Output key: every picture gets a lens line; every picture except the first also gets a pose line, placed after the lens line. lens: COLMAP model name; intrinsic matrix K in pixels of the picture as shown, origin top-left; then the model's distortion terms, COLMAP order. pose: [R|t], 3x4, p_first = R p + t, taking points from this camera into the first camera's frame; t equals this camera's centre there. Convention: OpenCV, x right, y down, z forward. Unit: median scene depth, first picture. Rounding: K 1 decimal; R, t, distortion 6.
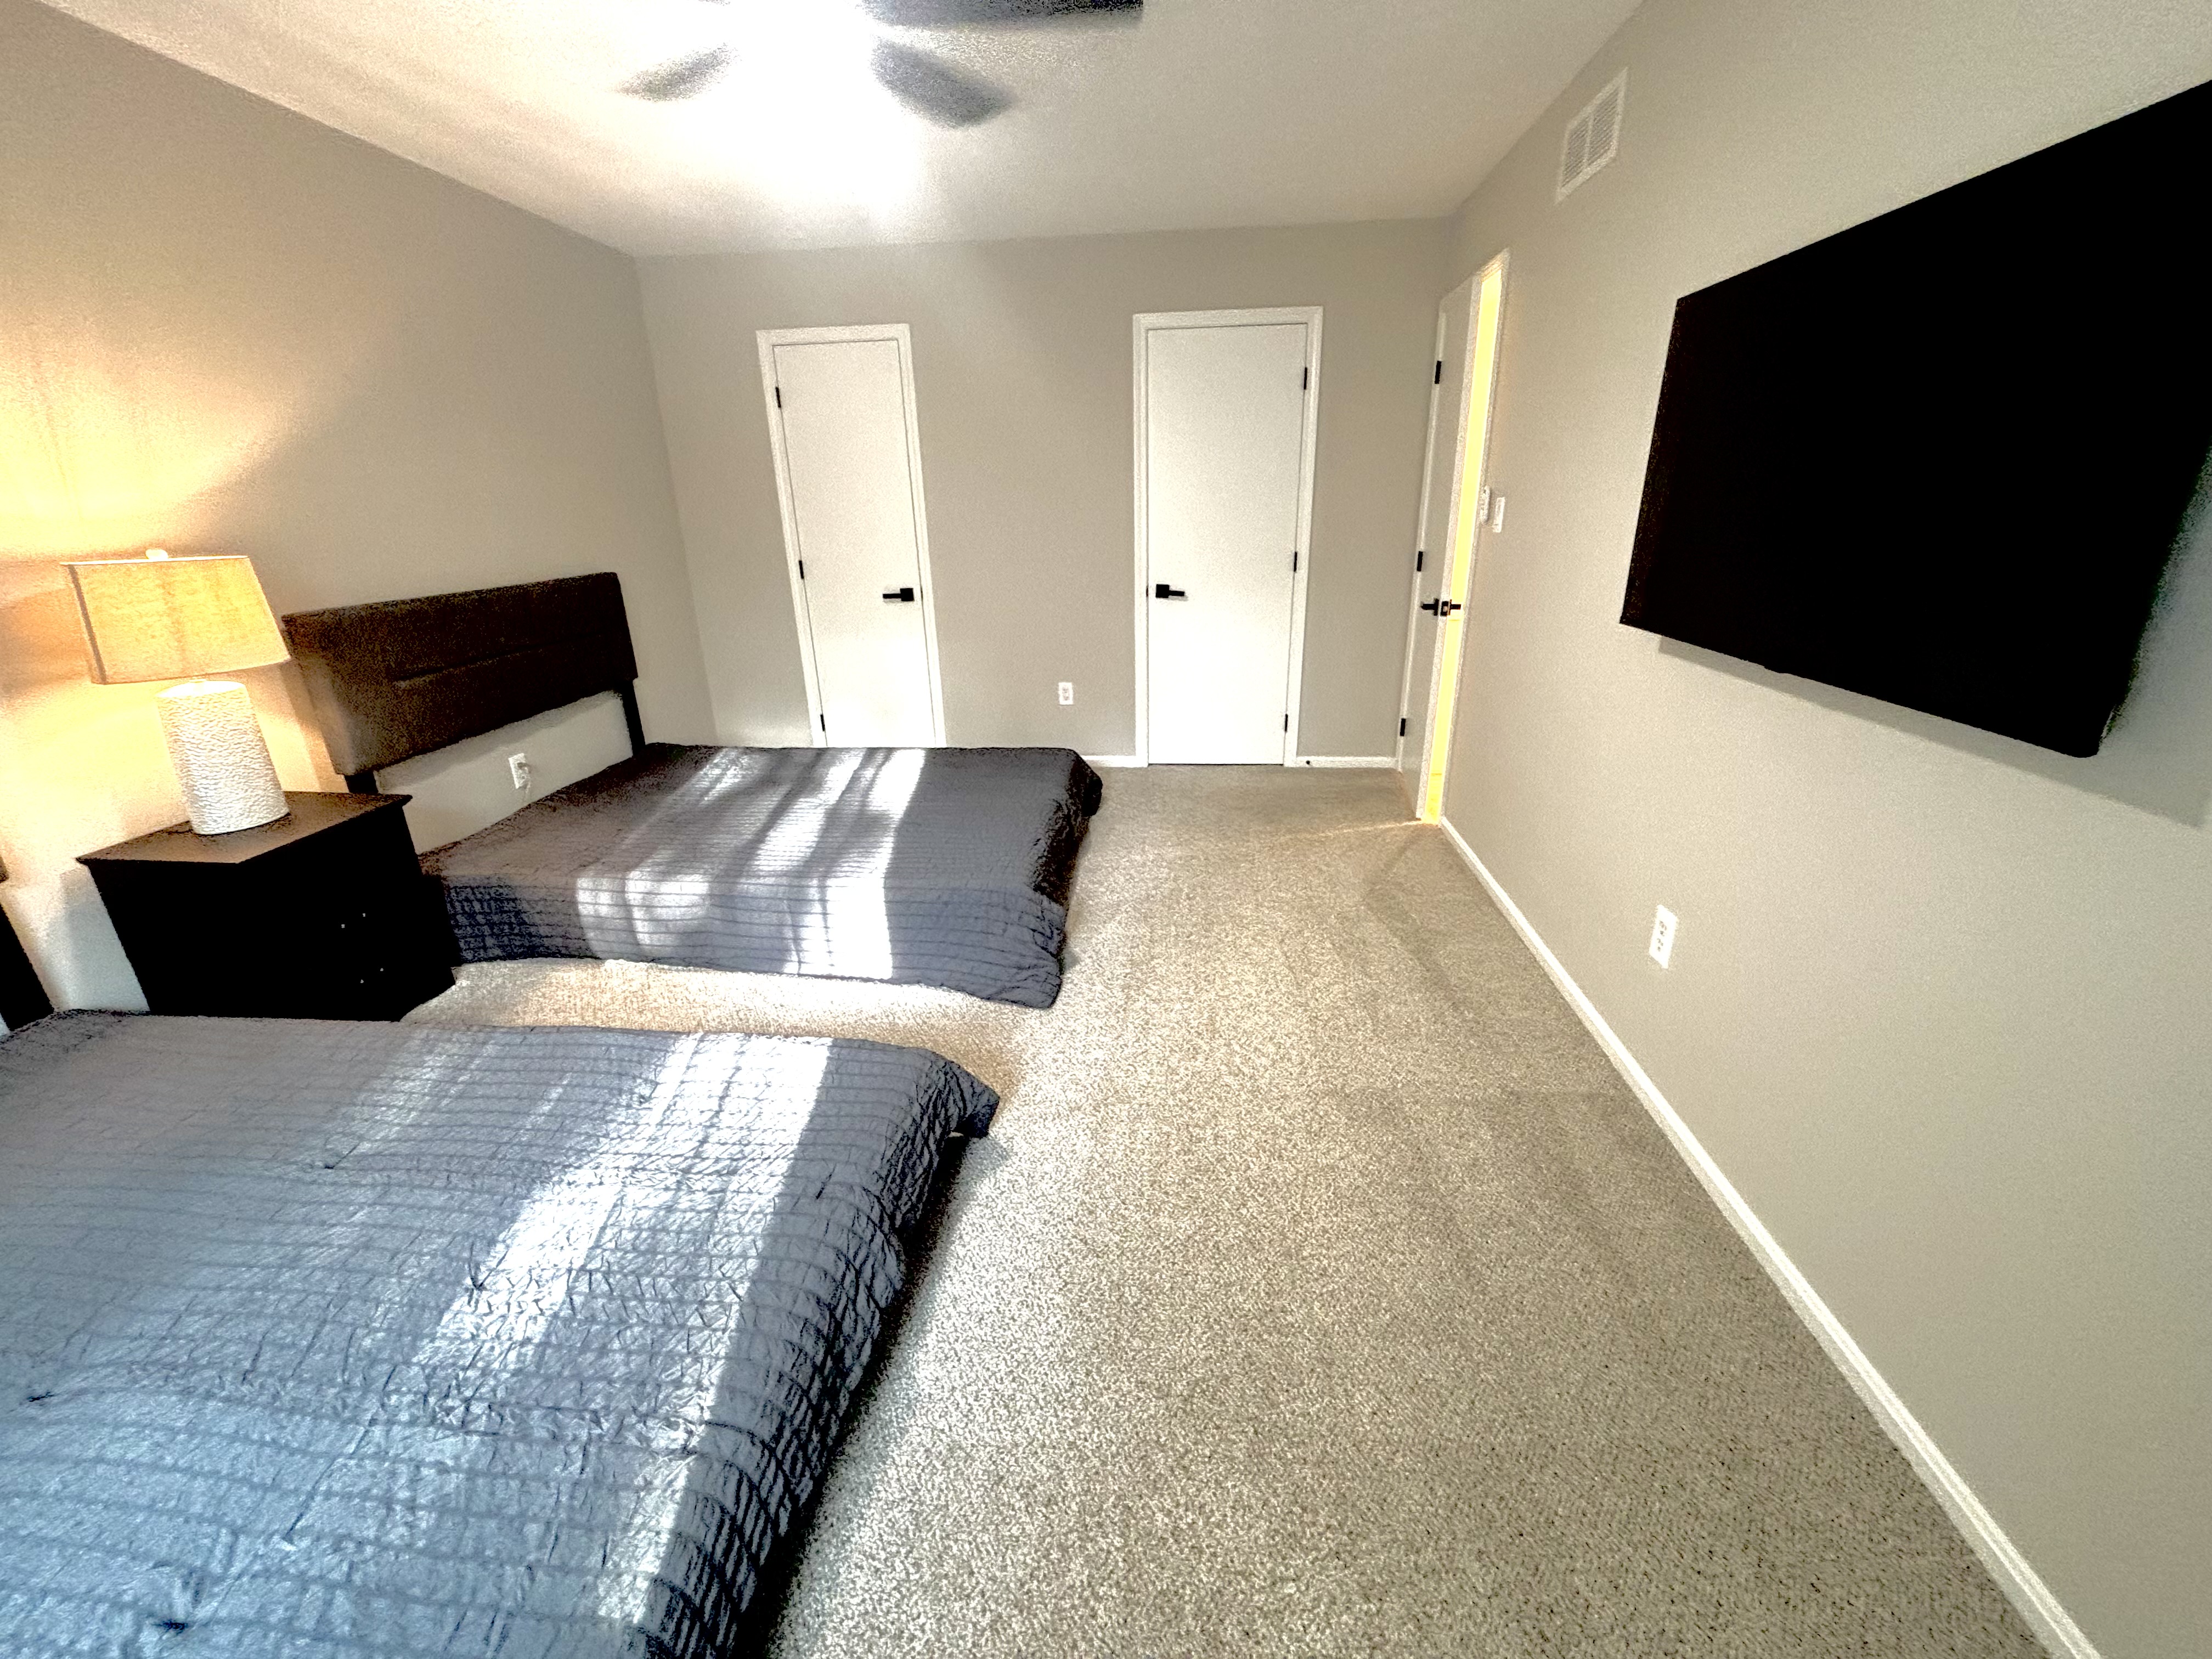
lens RADIAL K [[895.4, 0, 1107.5], [0, 895.4, 831.0], [0, 0, 1]] dist [0.002457, -0.000137]
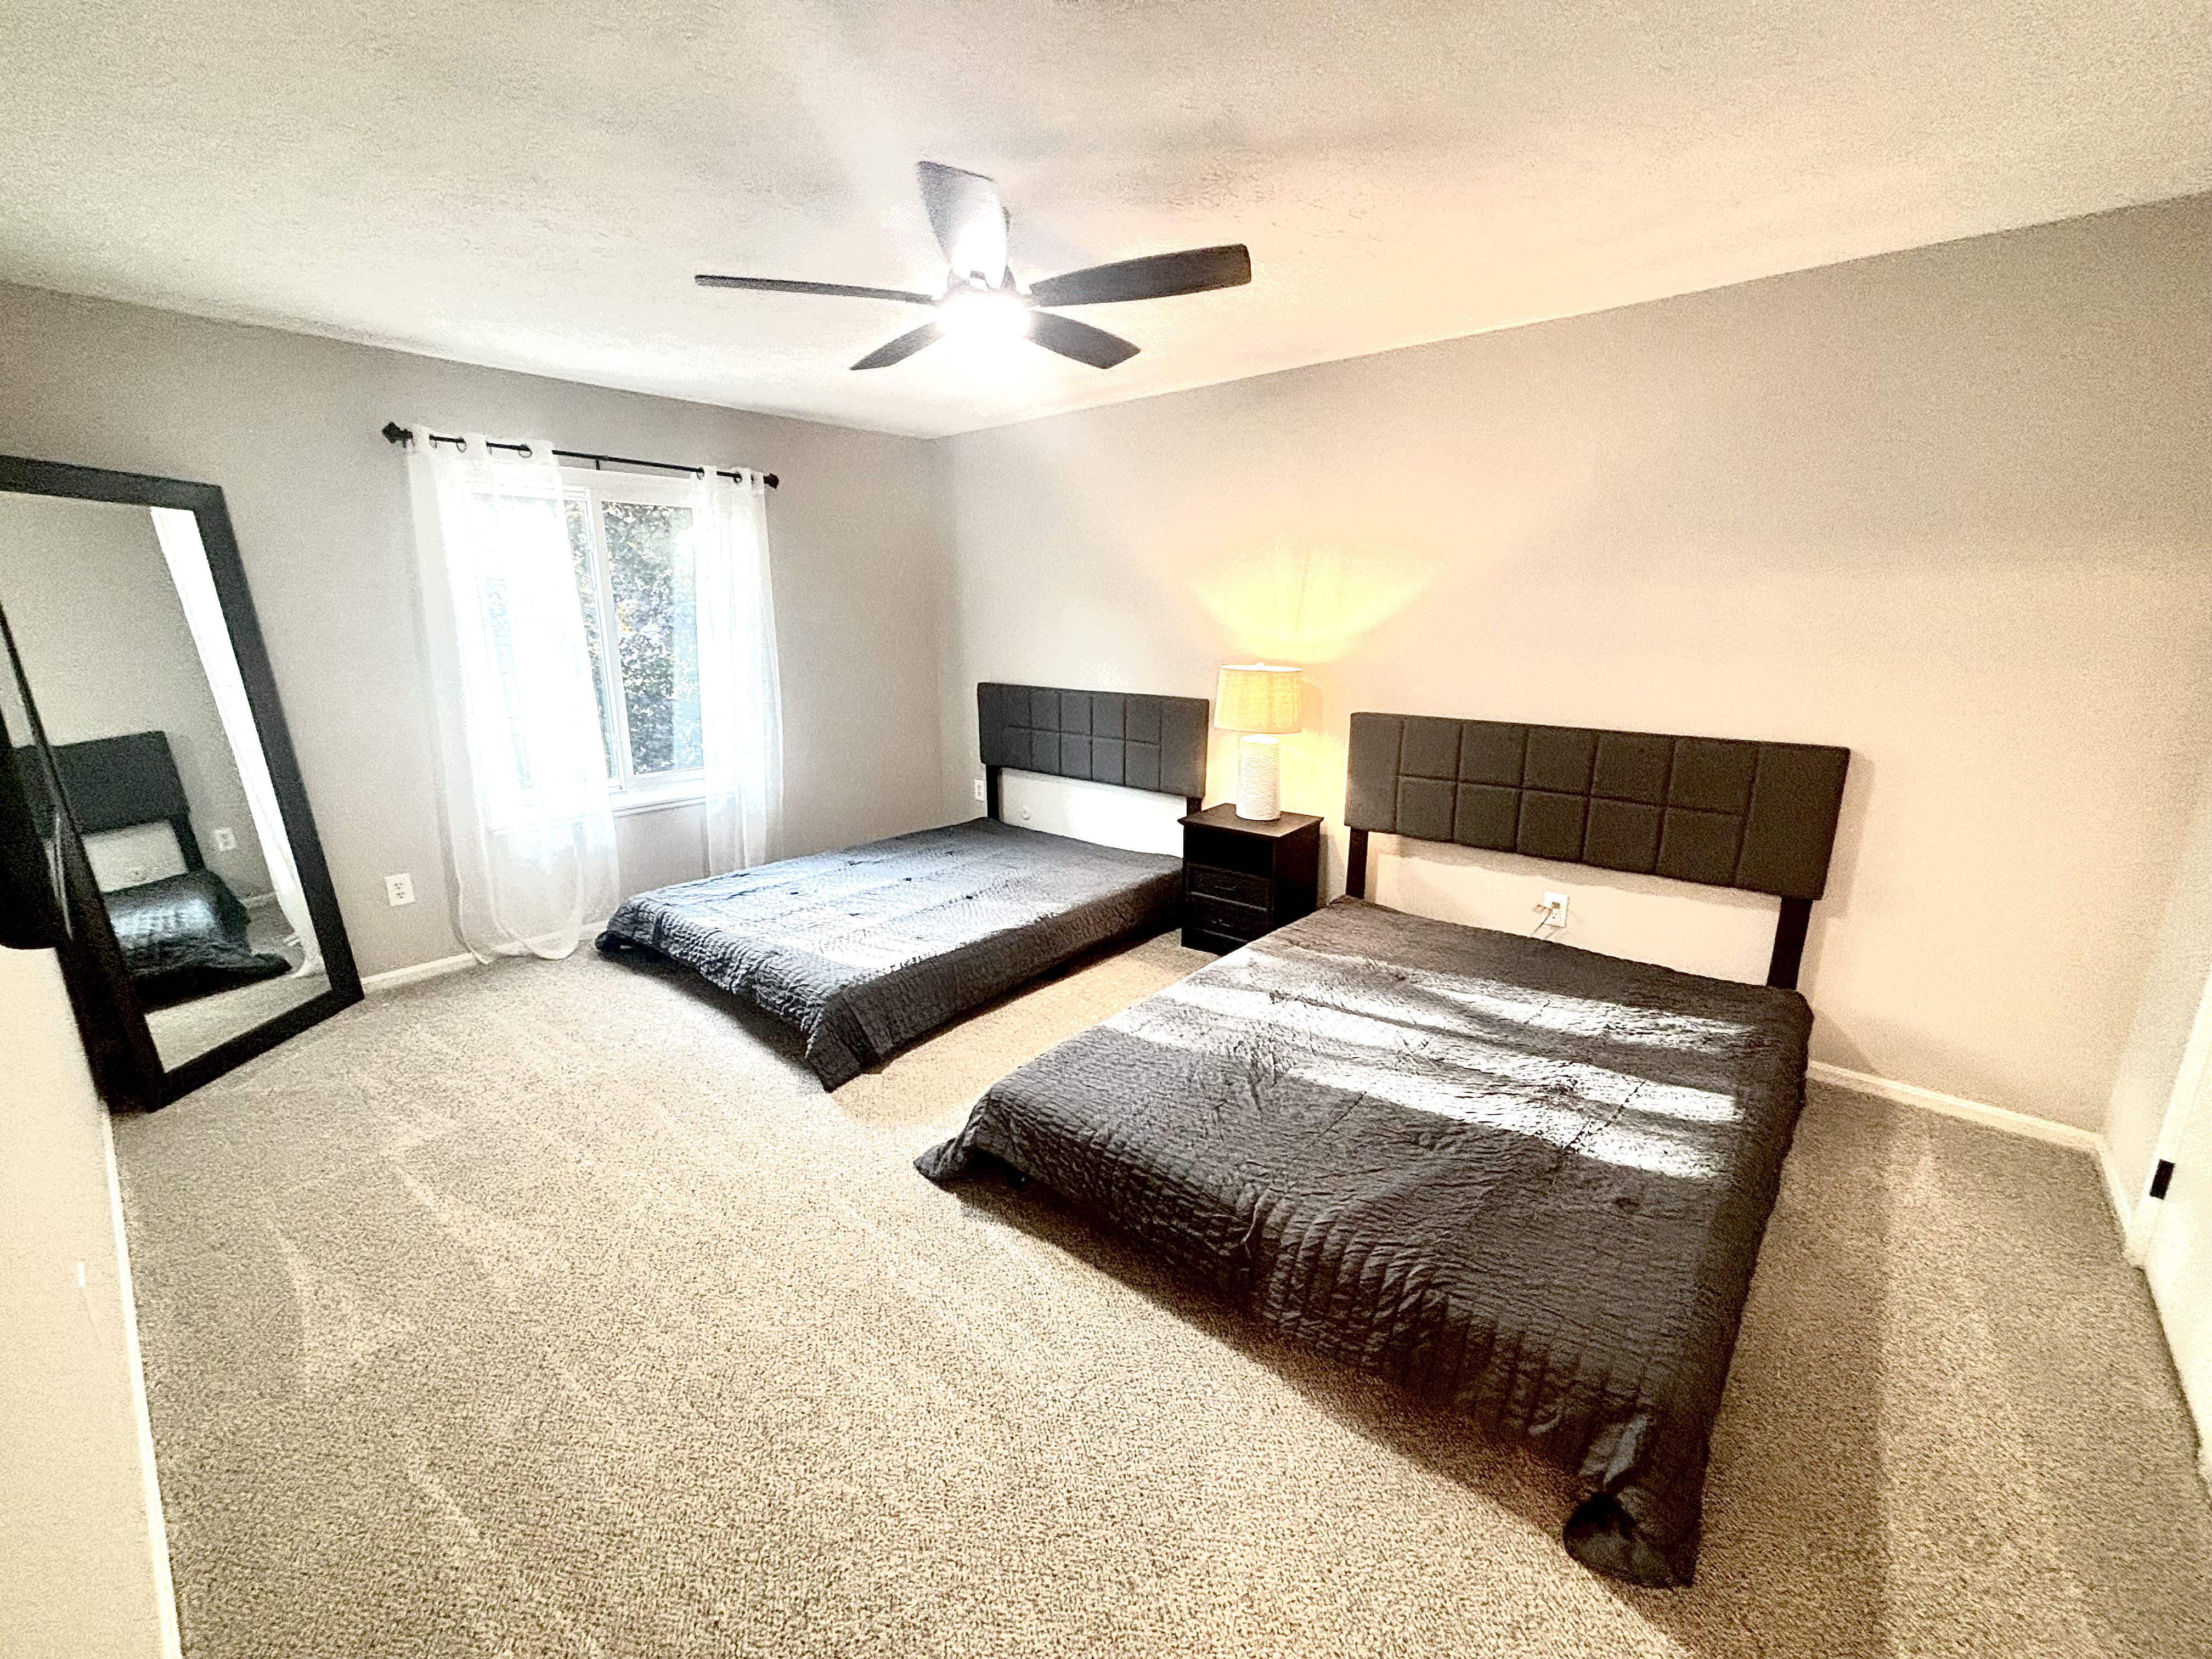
lens RADIAL K [[895.4, 0, 1106.5], [0, 895.4, 823.4], [0, 0, 1]] dist [0.002457, -0.000137]
pose [[-0.582967, 0.195459, -0.788635, 0.306641], [-0.289650, 0.856864, 0.426482, -0.363663], [0.759113, 0.477053, -0.442909, 0.900590]]
